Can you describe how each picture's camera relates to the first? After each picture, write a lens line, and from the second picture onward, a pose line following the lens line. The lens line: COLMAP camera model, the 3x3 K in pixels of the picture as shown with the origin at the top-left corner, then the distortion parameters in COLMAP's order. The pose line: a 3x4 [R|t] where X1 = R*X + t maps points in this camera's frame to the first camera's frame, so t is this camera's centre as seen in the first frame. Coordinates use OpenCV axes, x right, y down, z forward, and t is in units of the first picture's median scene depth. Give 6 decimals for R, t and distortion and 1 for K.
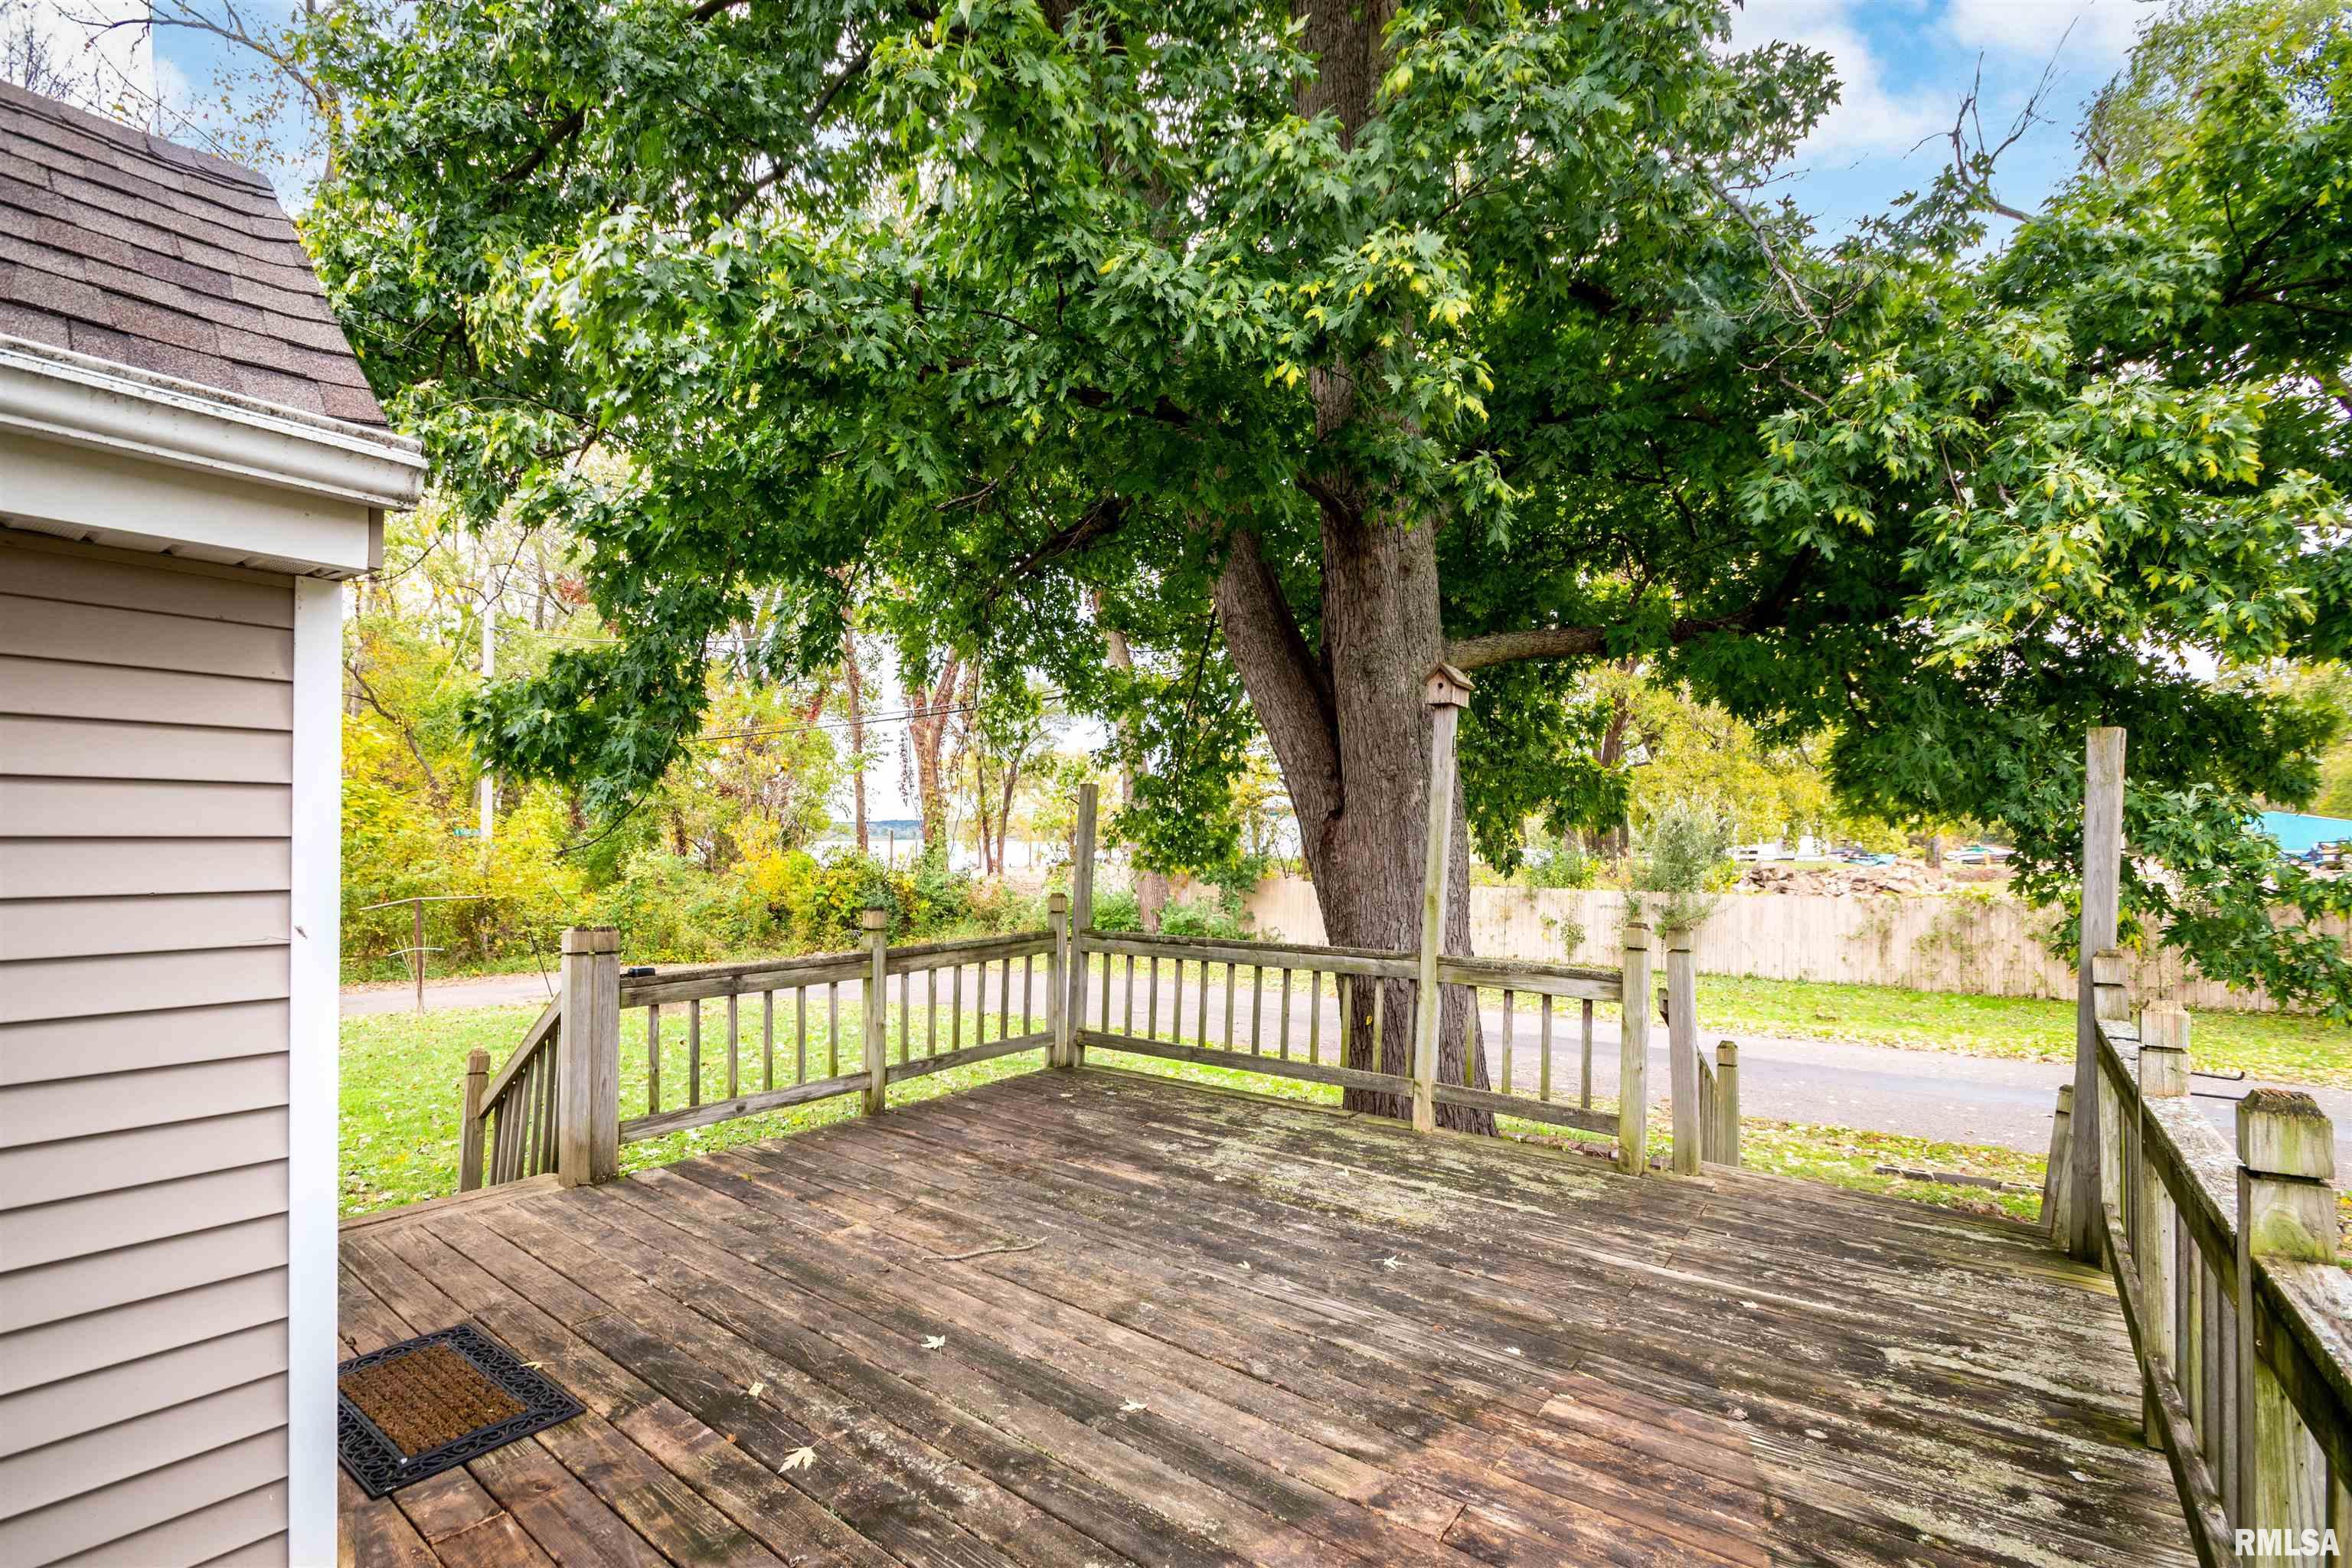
lens RADIAL K [[1049.2, 0, 1165.2], [0, 1049.2, 824.8], [0, 0, 1]] dist [-0.002827, -0.000119]
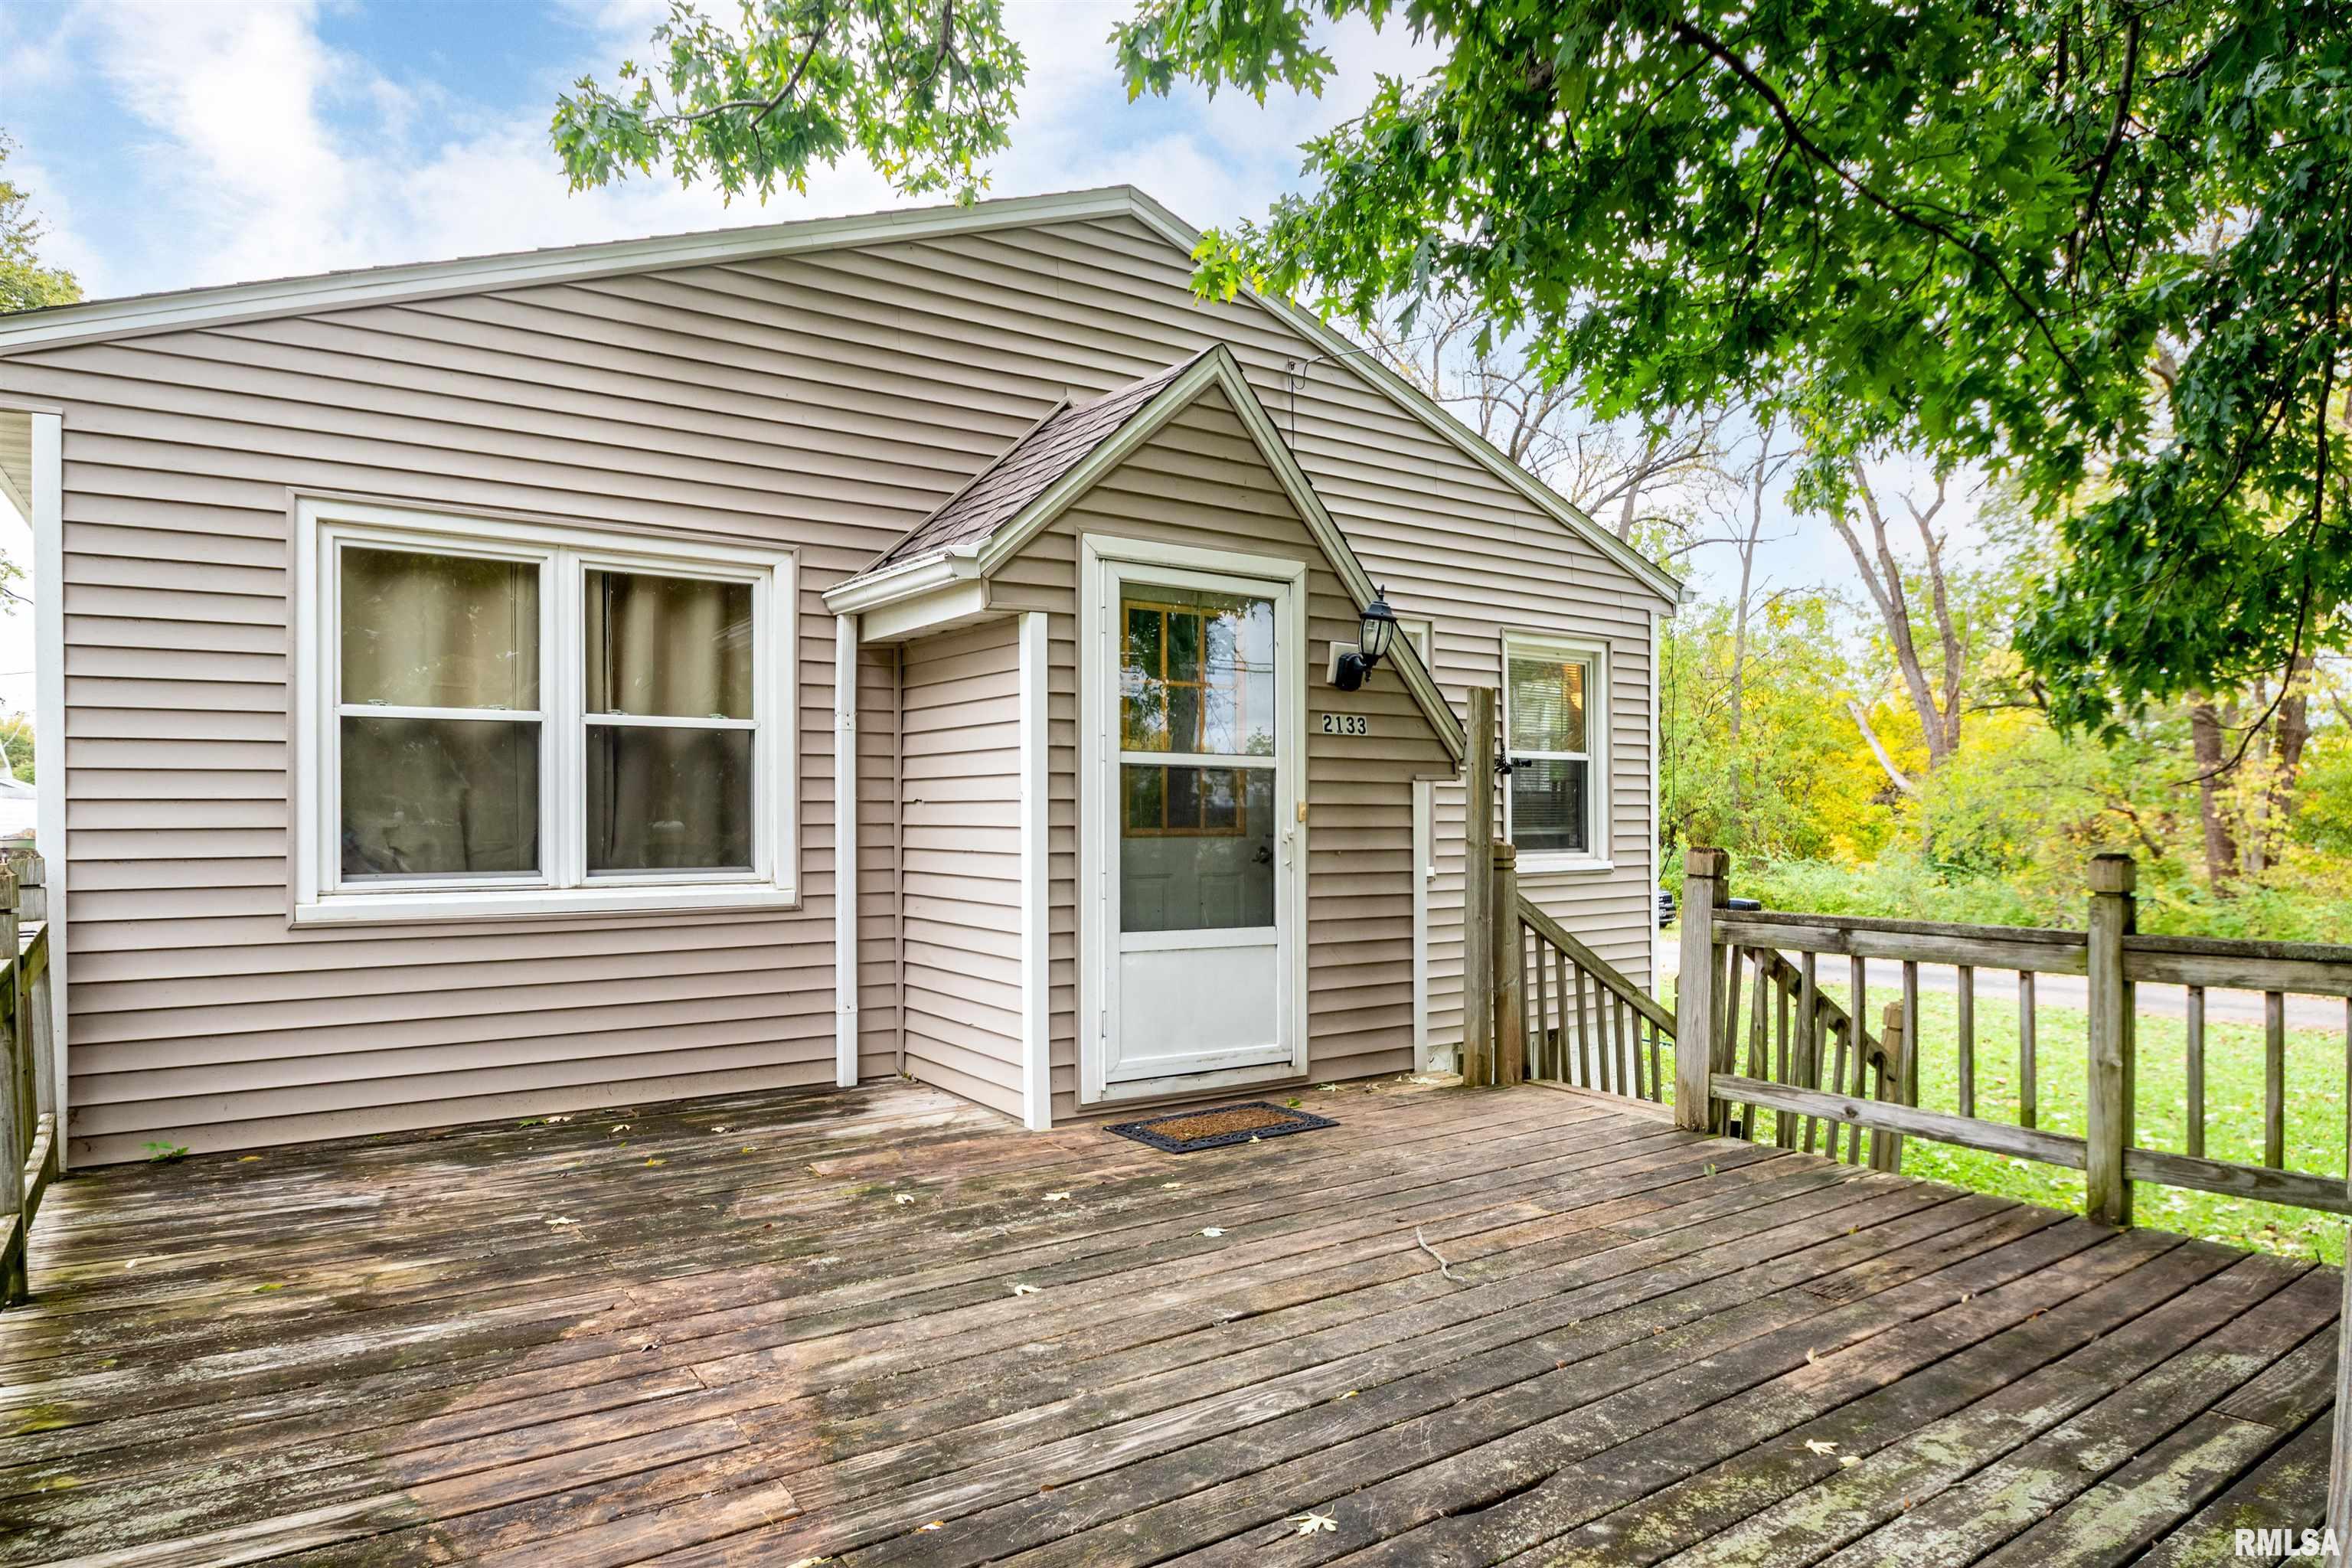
lens RADIAL K [[1335.0, 0, 1180.3], [0, 1335.0, 793.2], [0, 0, 1]] dist [-0.003912, -0.001095]
pose [[-0.293844, -0.006060, -0.955834, 0.553175], [0.015954, 0.999810, -0.011243, 0.045987], [0.955720, -0.018553, -0.293691, 0.735481]]
